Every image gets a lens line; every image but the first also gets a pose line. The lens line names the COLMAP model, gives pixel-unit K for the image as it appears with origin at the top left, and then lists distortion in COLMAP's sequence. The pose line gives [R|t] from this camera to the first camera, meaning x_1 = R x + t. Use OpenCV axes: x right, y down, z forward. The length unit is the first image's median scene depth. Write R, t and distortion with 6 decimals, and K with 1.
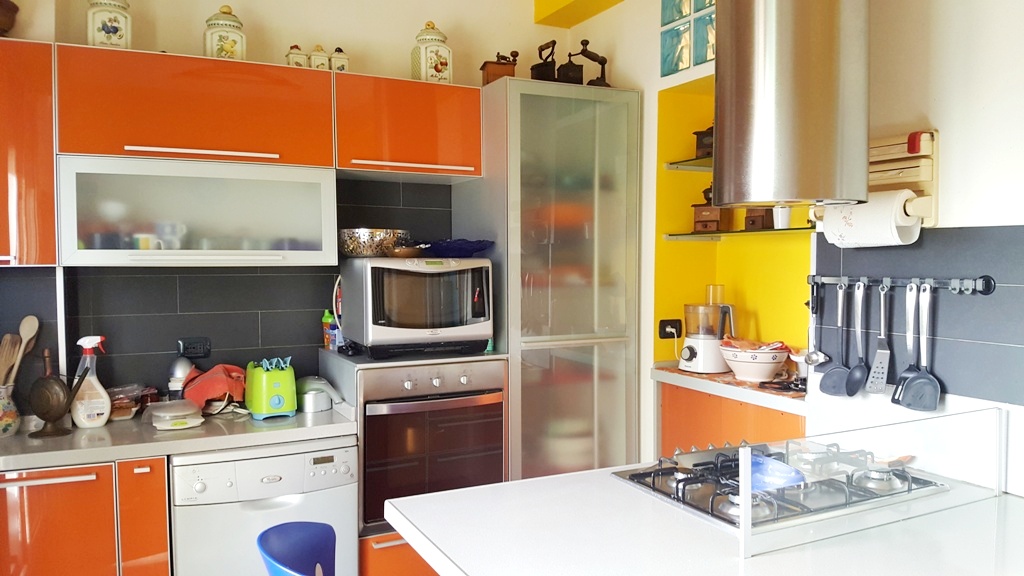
lens RADIAL K [[763.5, 0, 505.4], [0, 763.5, 295.7], [0, 0, 1]] dist [0.129951, -0.354954]
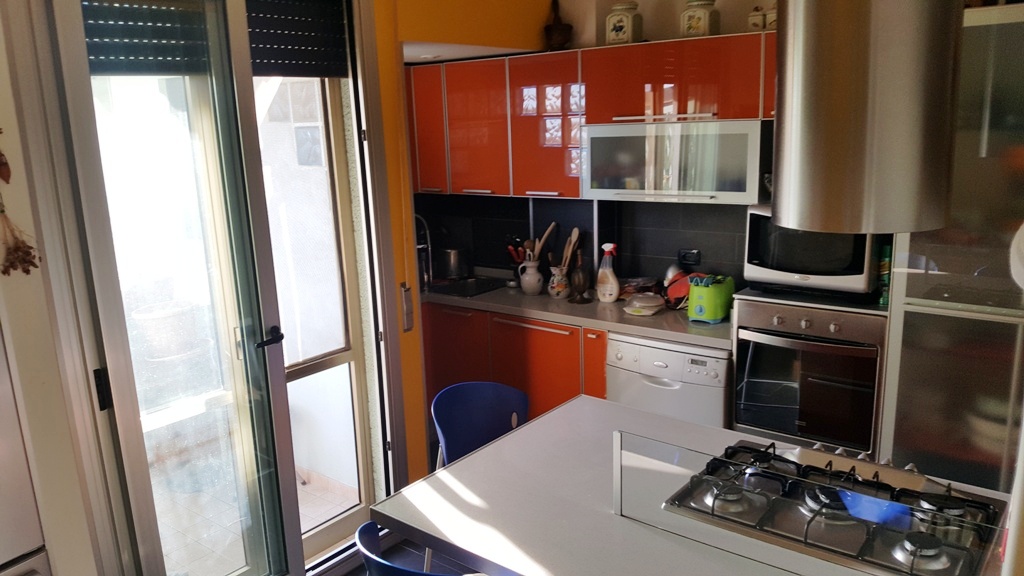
lens RADIAL K [[763.5, 0, 505.4], [0, 763.5, 295.7], [0, 0, 1]] dist [0.129951, -0.354954]
pose [[0.393053, 0.193434, -0.898940, 0.739747], [-0.001129, 0.977724, 0.209893, -0.158711], [0.919515, -0.081484, 0.384515, 0.209325]]
